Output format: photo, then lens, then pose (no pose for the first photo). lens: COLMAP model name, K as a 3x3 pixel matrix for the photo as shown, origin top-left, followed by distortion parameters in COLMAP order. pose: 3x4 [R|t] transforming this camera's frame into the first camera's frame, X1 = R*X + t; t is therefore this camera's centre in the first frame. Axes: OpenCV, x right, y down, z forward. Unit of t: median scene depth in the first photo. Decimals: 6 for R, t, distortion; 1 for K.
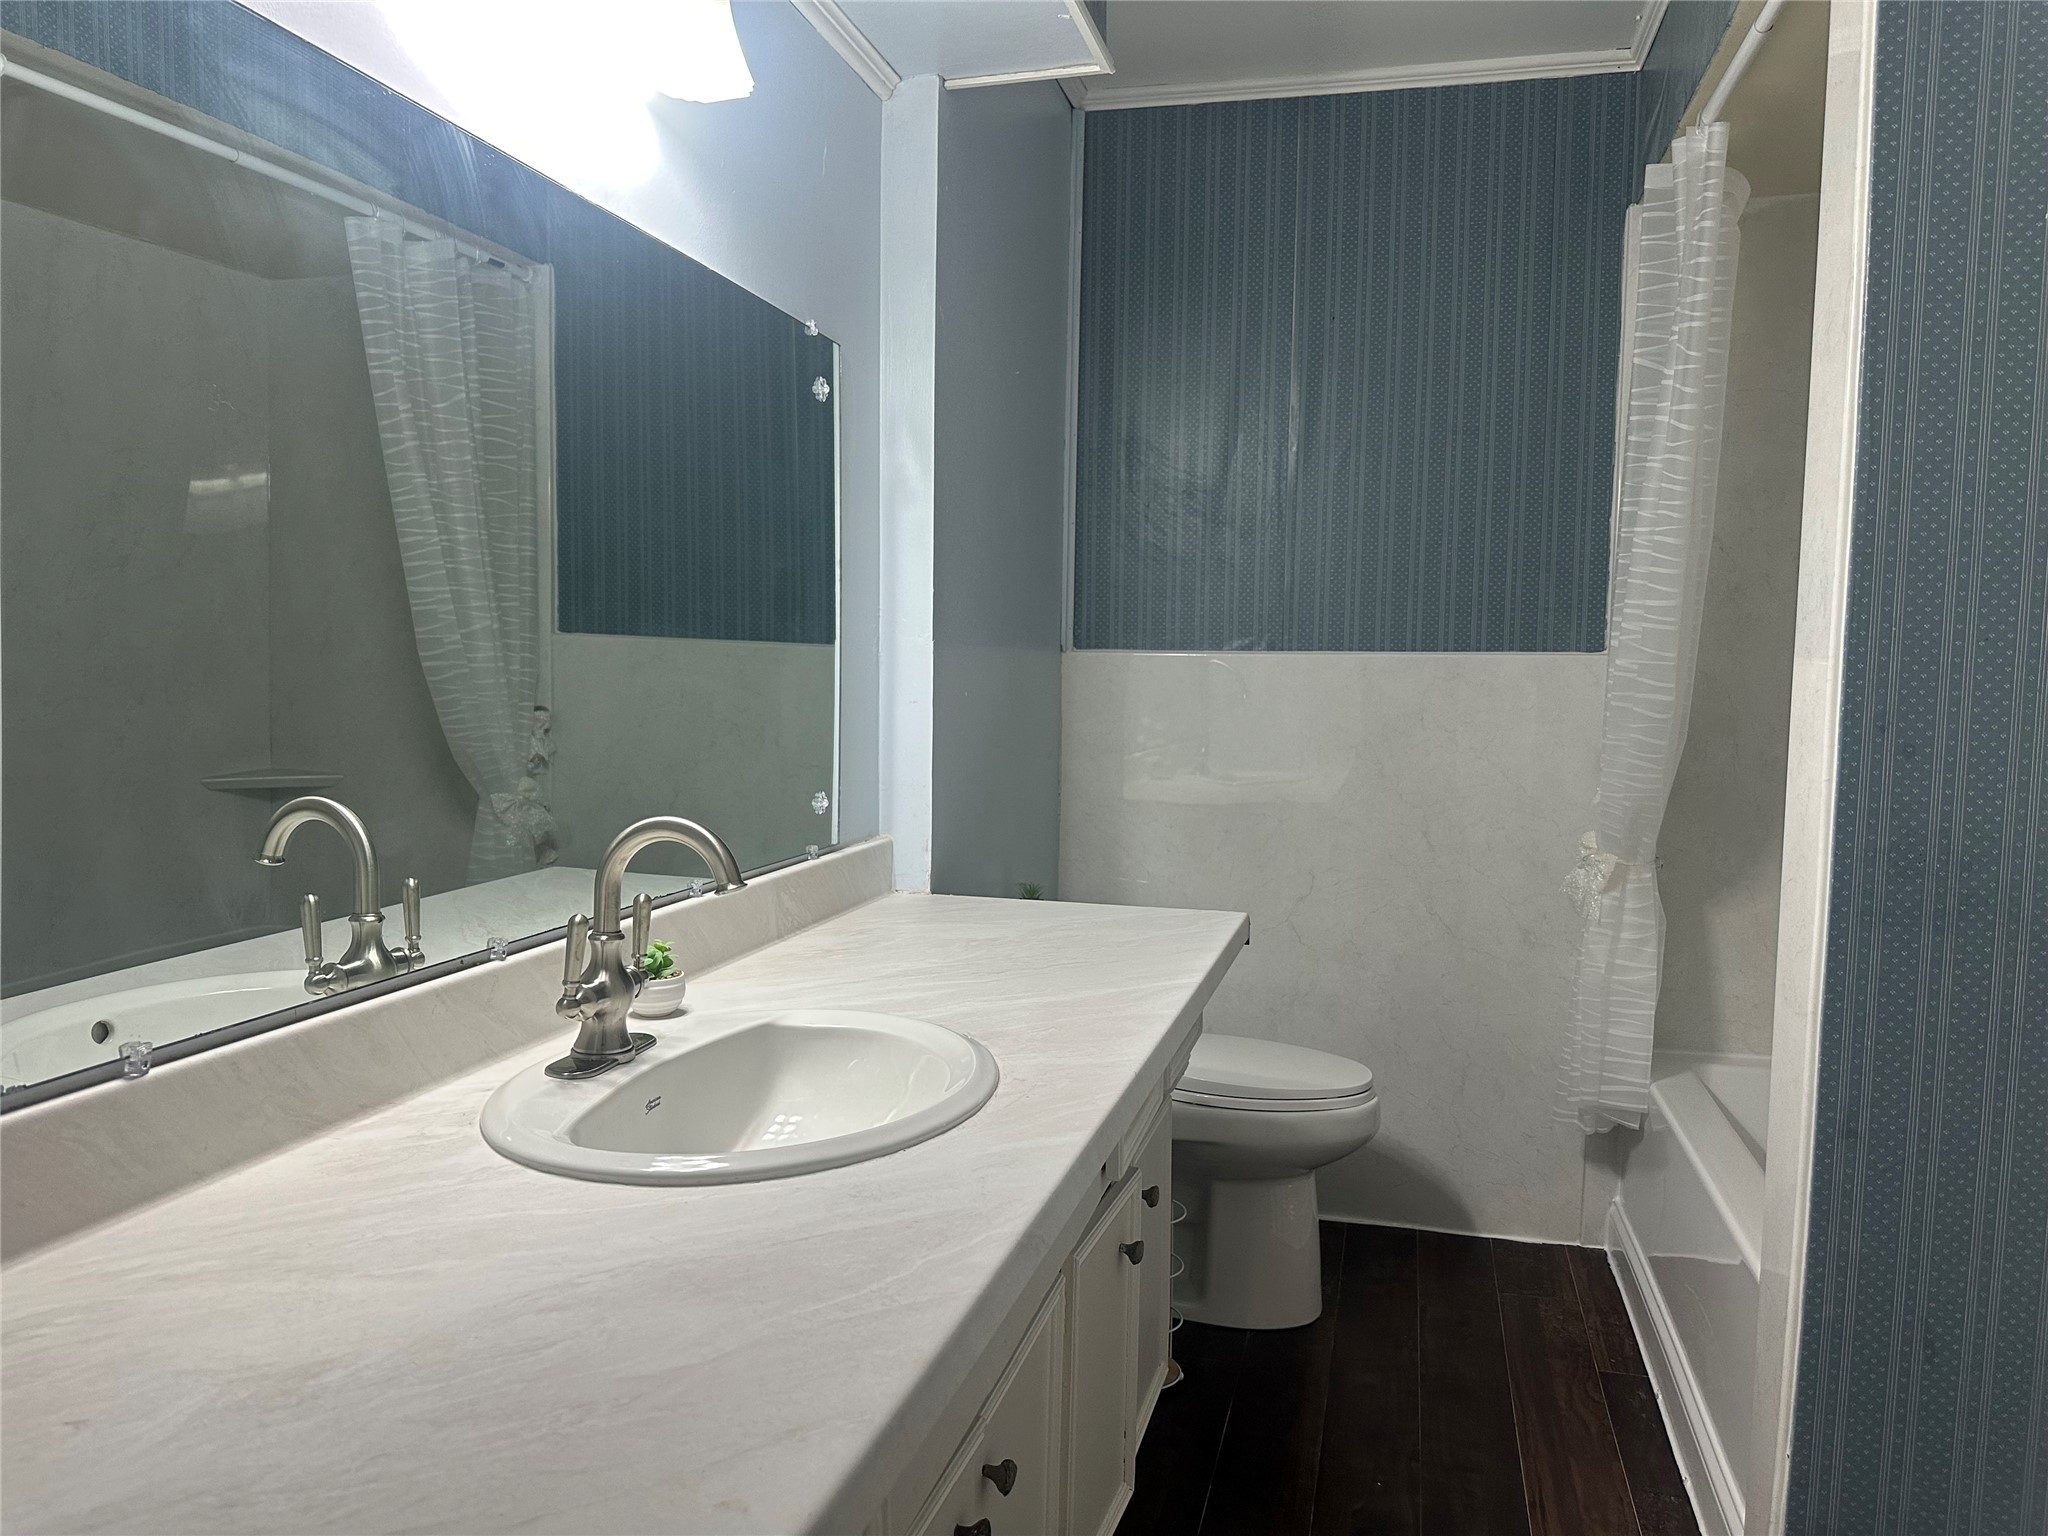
lens RADIAL K [[1443.9, 0, 1075.2], [0, 1443.9, 770.6], [0, 0, 1]] dist [0.062554, -0.208073]
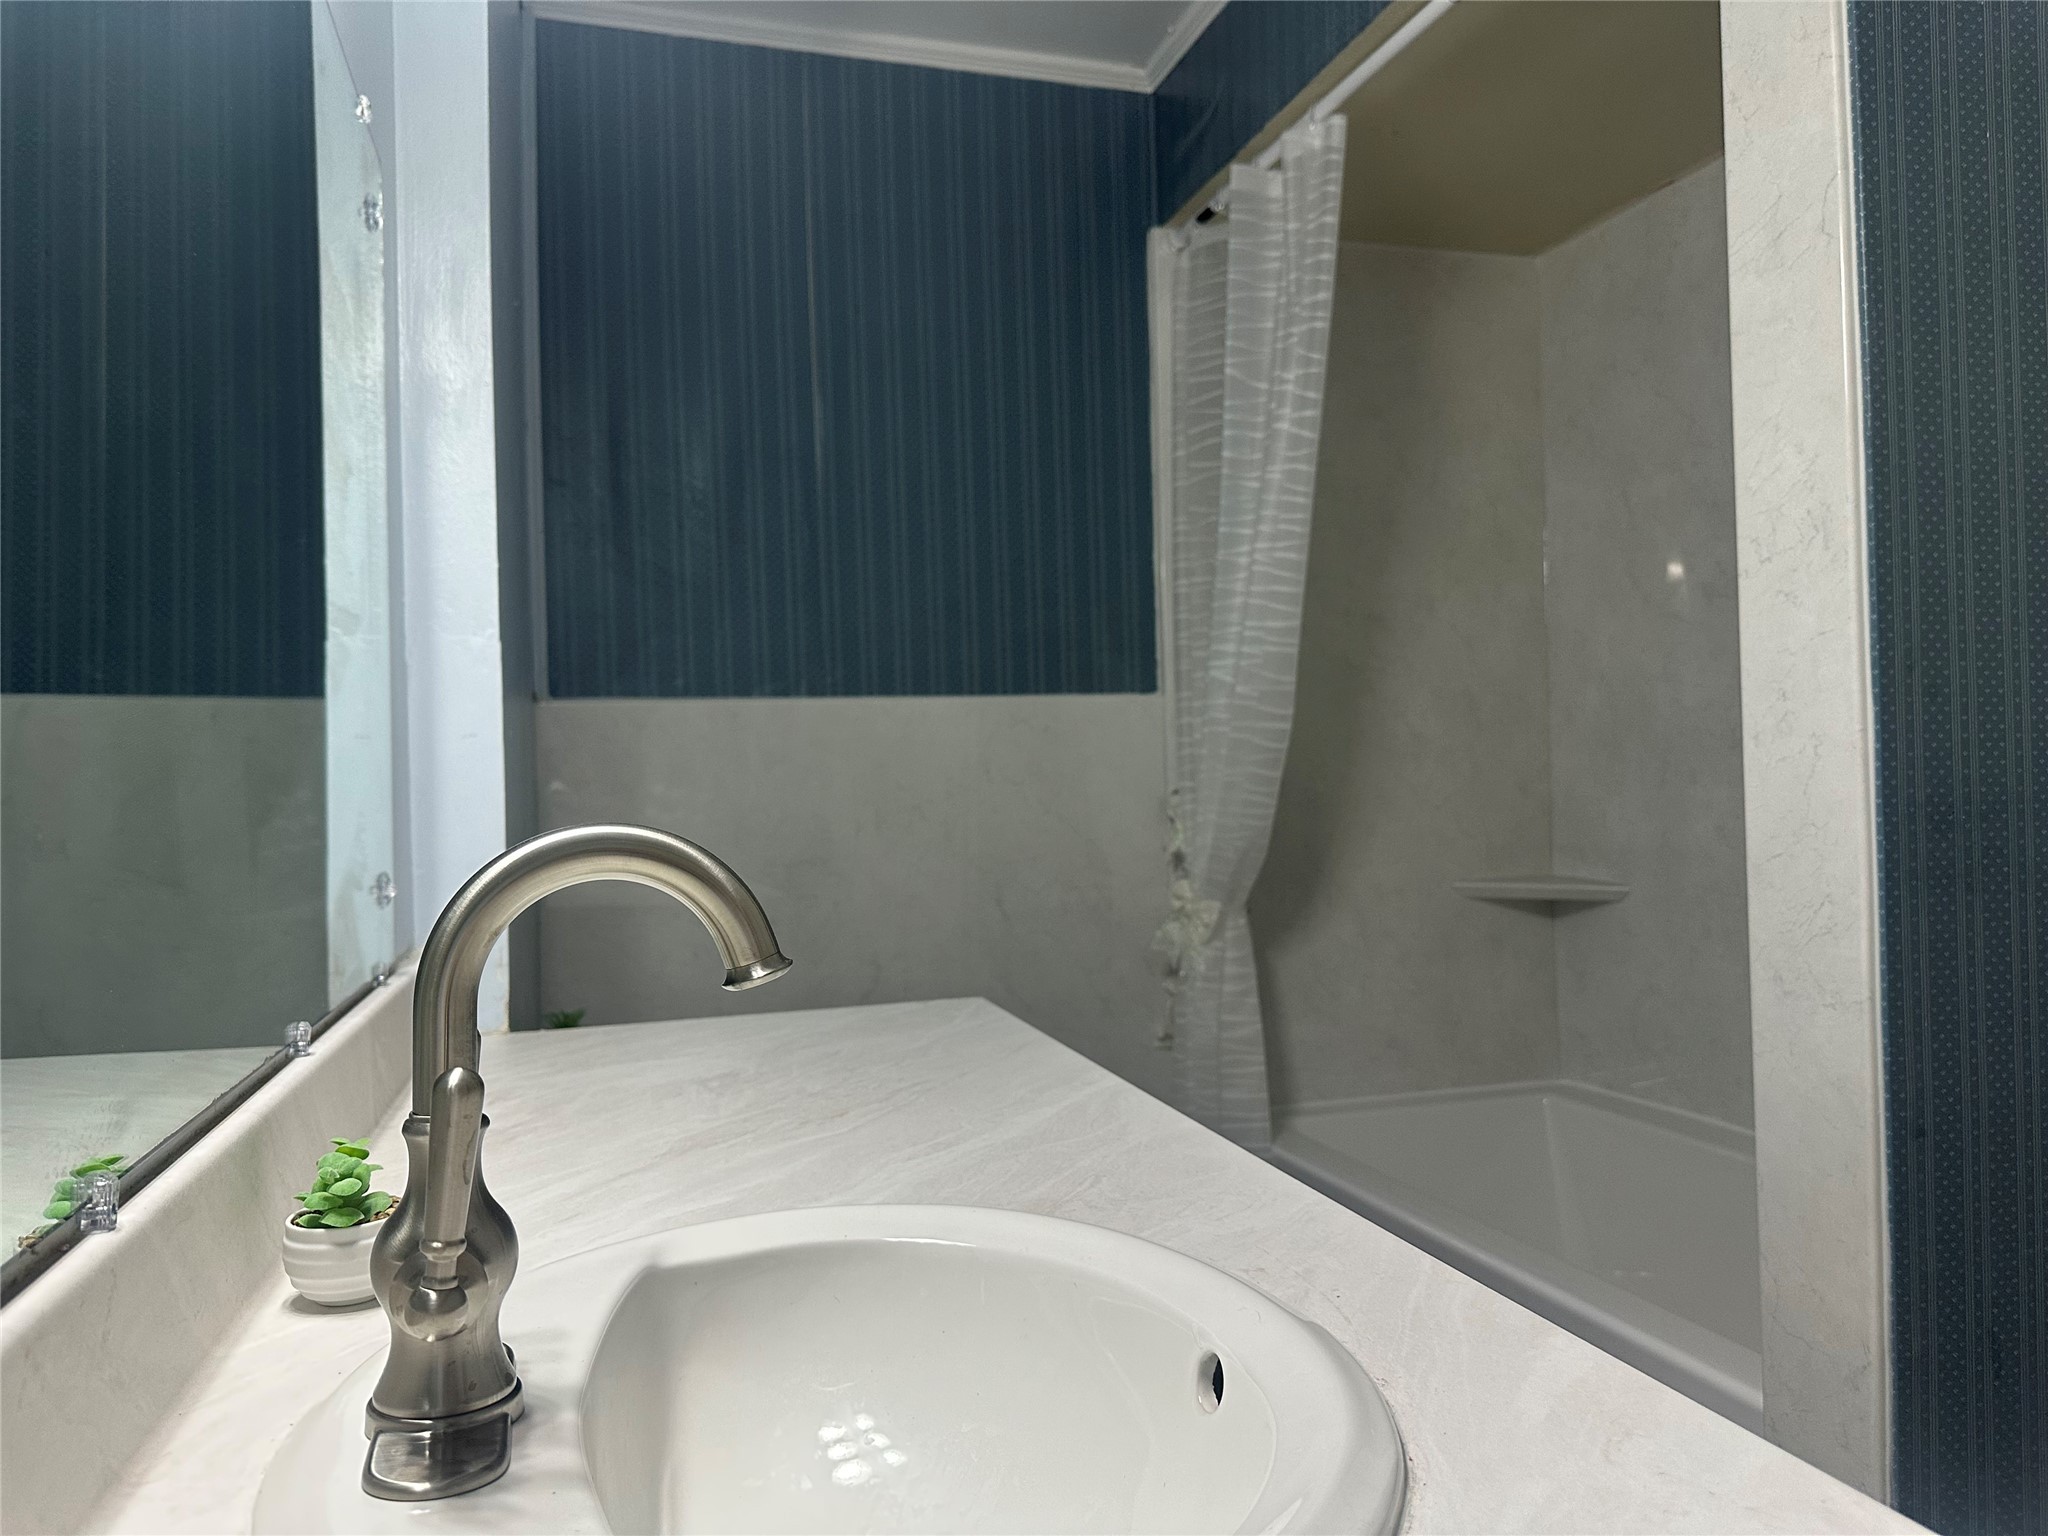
lens RADIAL K [[1422.2, 0, 1051.6], [0, 1422.2, 770.3], [0, 0, 1]] dist [0.162062, -0.258123]
pose [[0.854277, -0.034068, 0.518700, -0.216163], [0.080158, 0.994548, -0.066694, 0.030452], [-0.513600, 0.098553, 0.852351, 0.298966]]
